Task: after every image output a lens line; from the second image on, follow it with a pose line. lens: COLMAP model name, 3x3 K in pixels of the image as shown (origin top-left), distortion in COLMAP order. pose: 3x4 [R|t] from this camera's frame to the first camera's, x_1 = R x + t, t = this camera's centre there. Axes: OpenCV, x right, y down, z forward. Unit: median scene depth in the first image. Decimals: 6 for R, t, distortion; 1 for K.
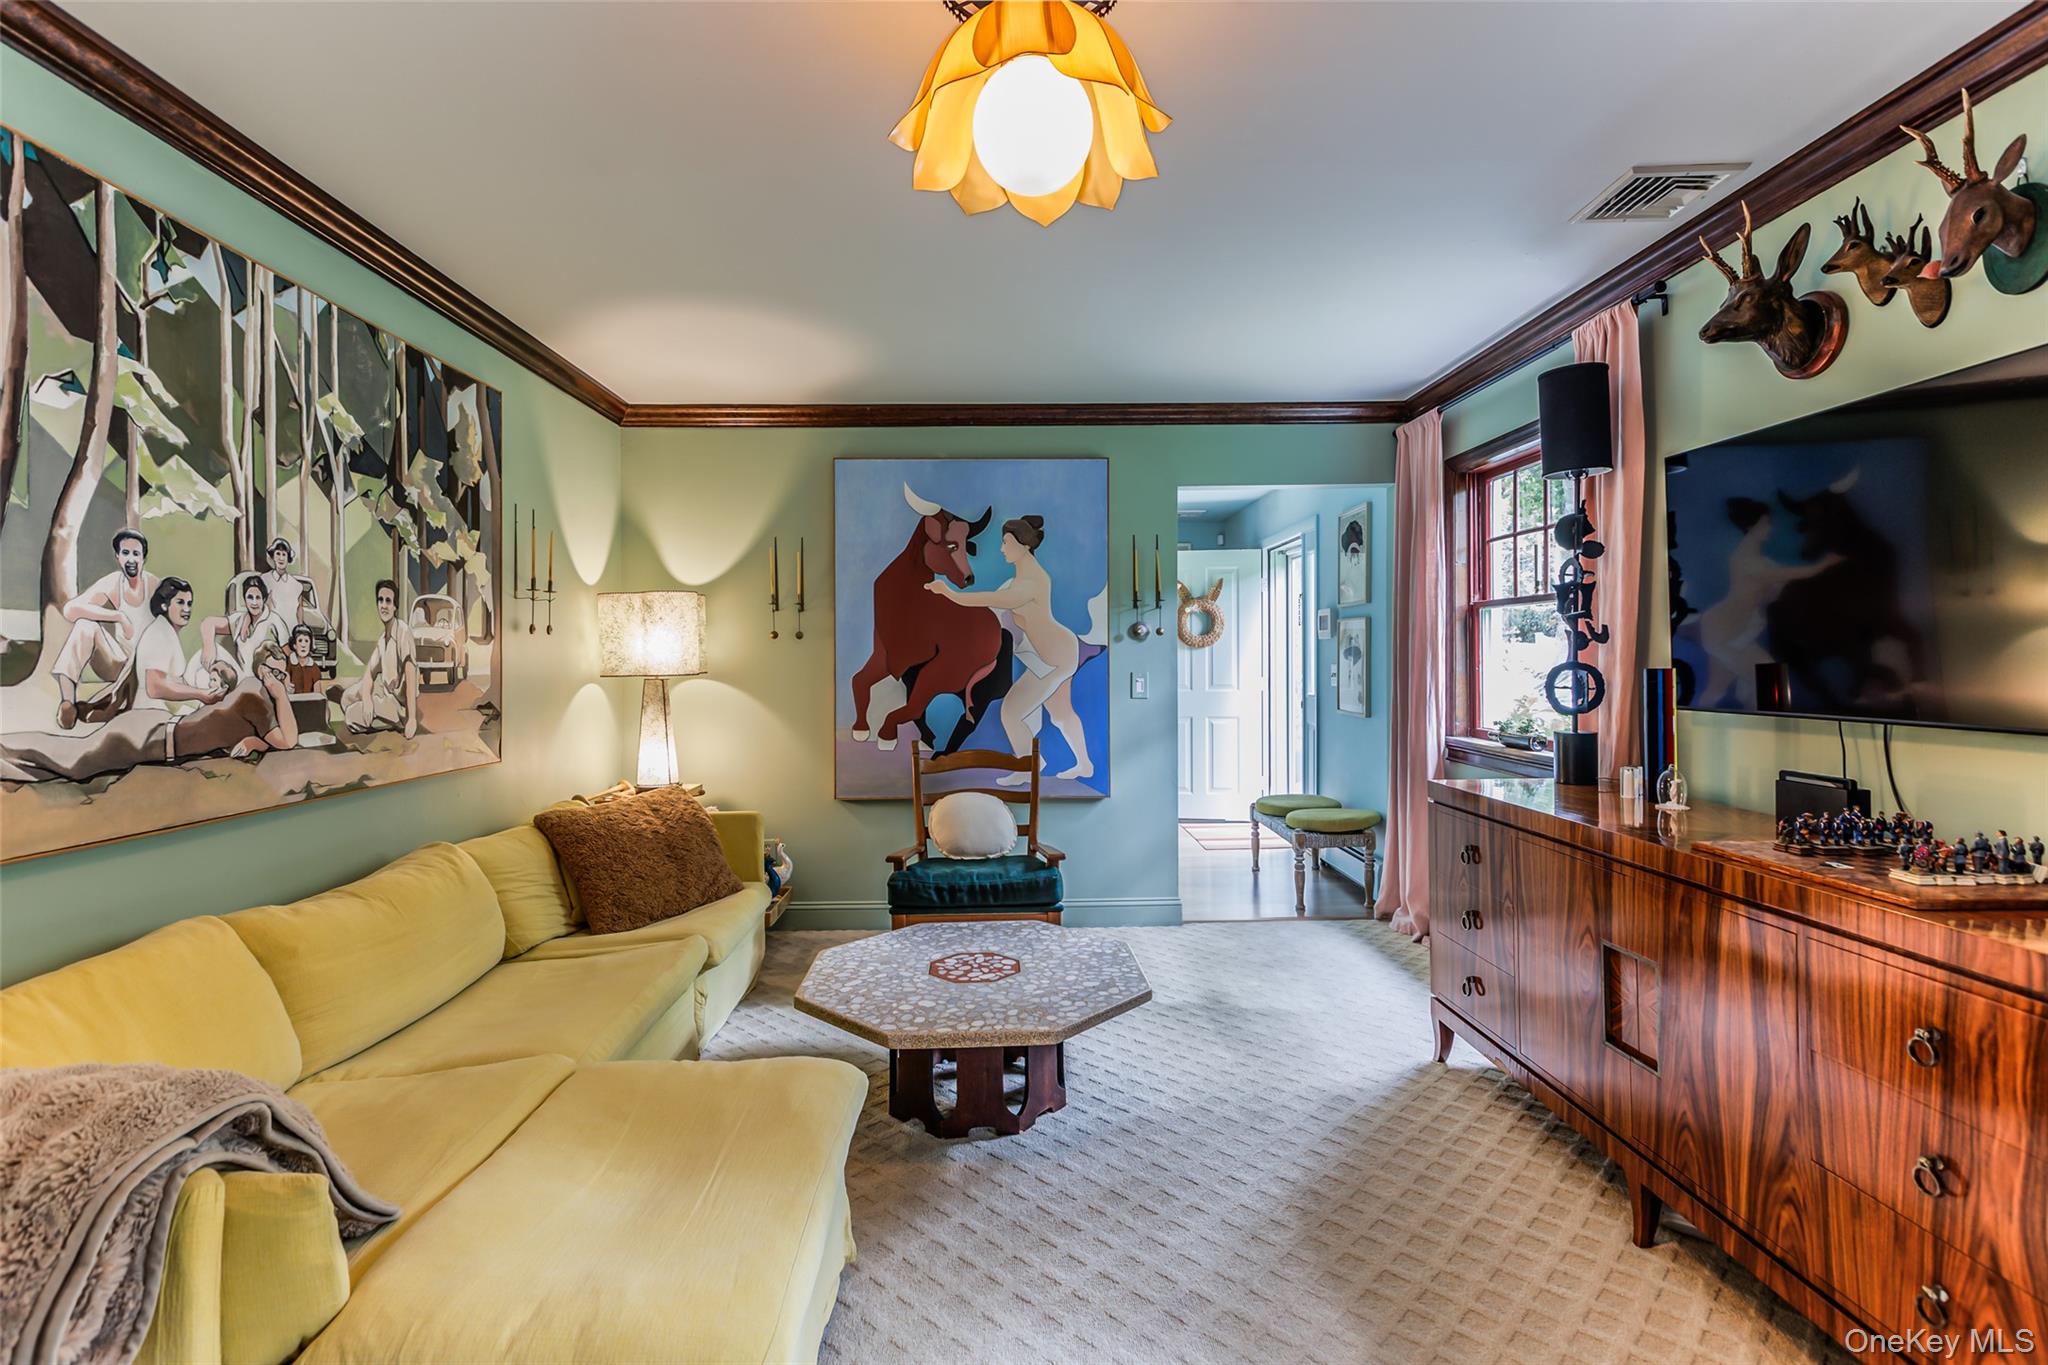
lens RADIAL K [[955.2, 0, 1028.8], [0, 955.2, 669.6], [0, 0, 1]] dist [0.022808, 0.000462]
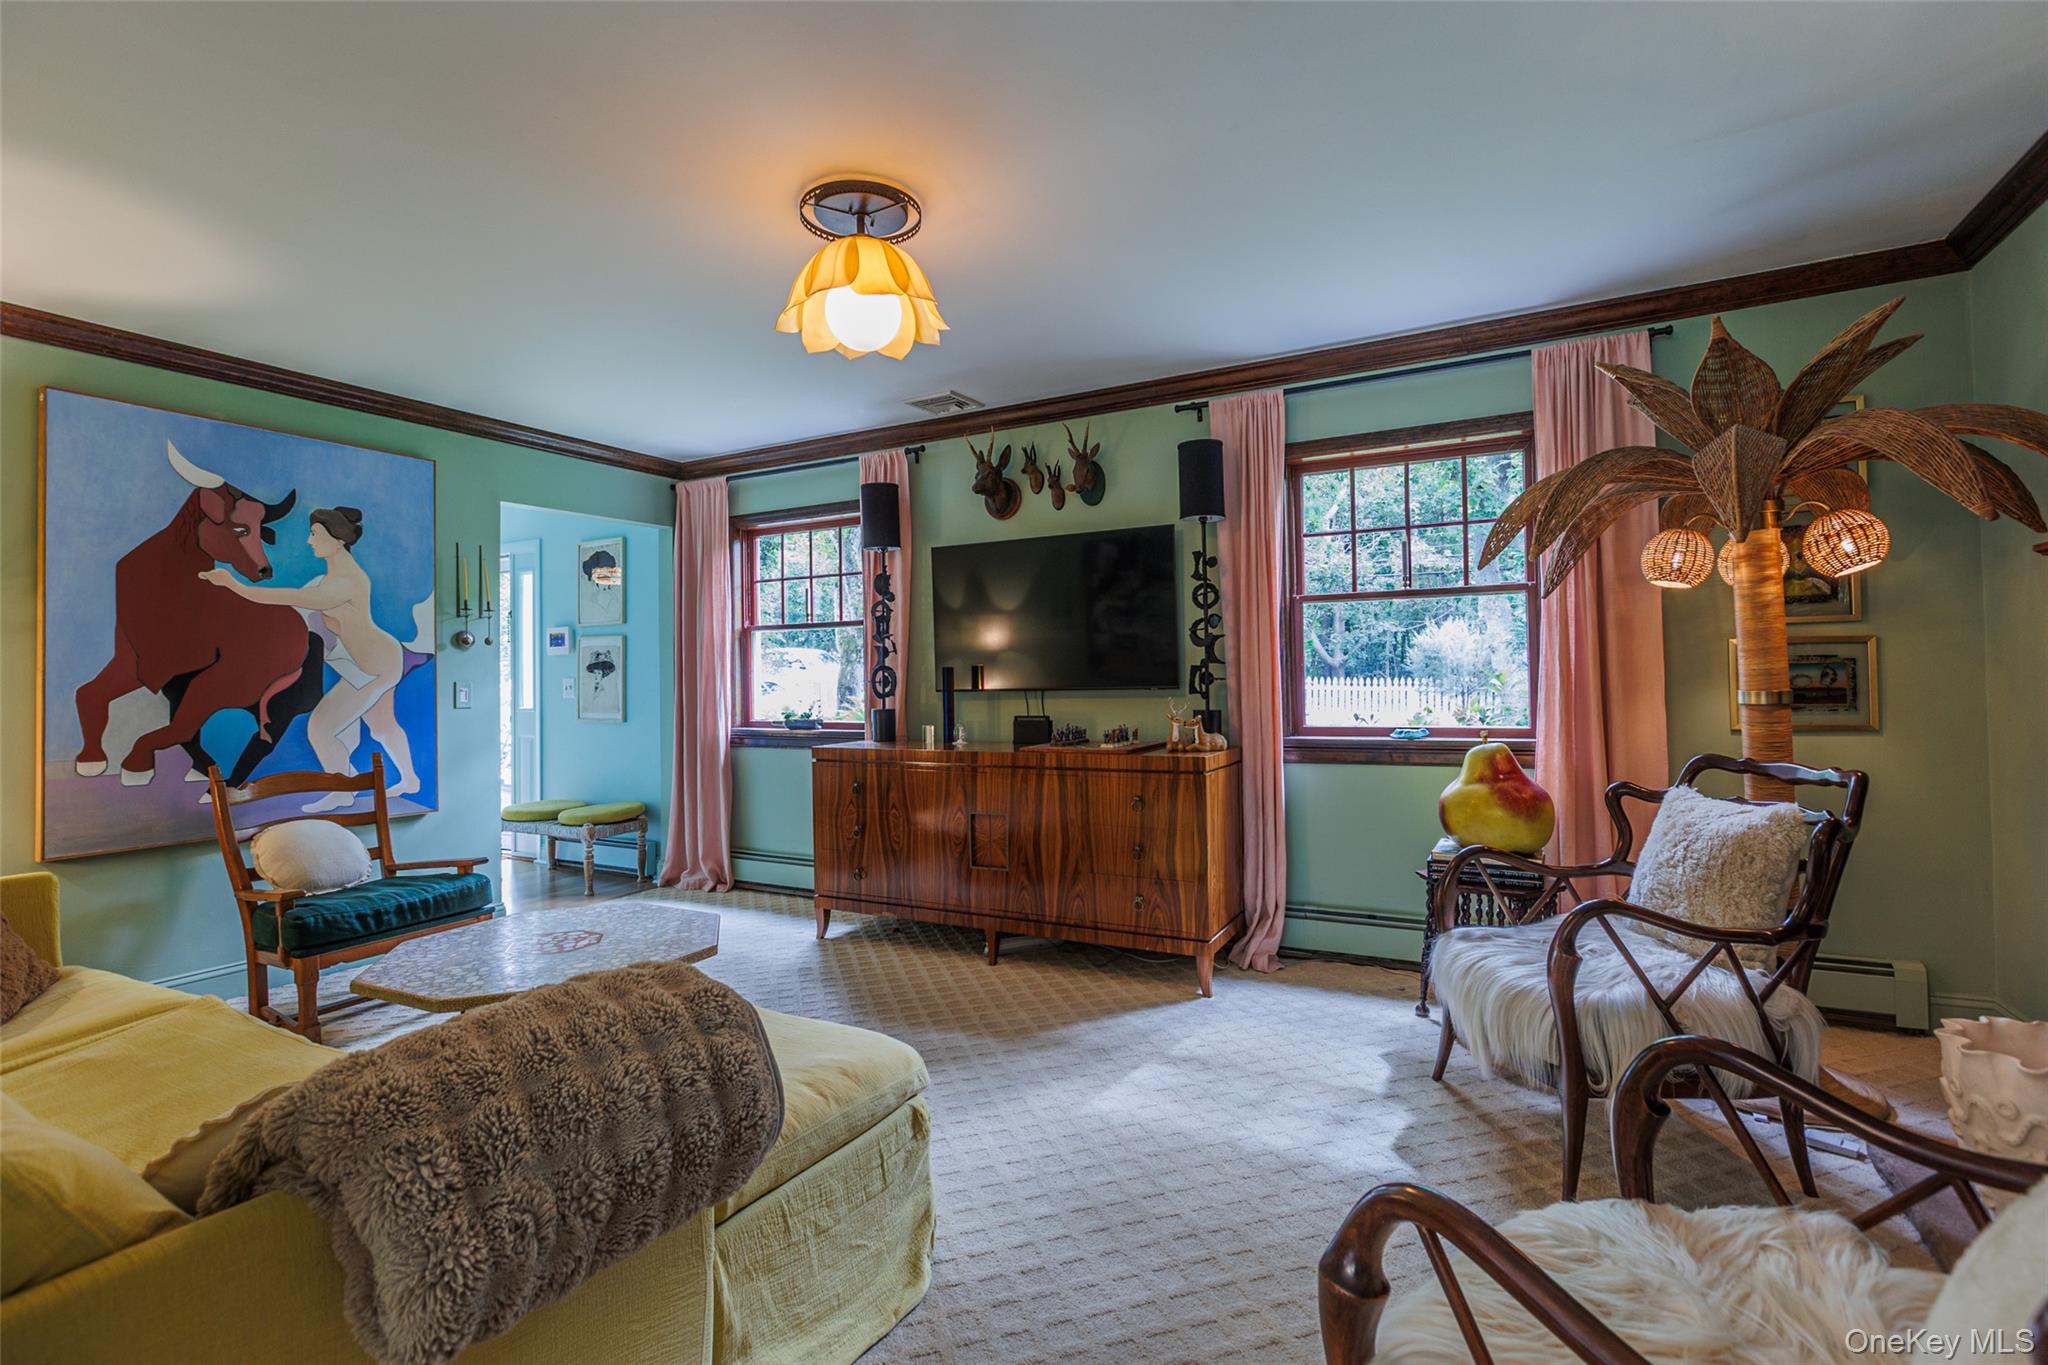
lens RADIAL K [[955.2, 0, 1037.1], [0, 955.2, 681.8], [0, 0, 1]] dist [0.022808, 0.000462]
pose [[0.496513, -0.006440, 0.868006, -0.667288], [0.024366, 0.999682, -0.006520, 0.035049], [-0.867687, 0.024387, 0.496512, -0.014495]]
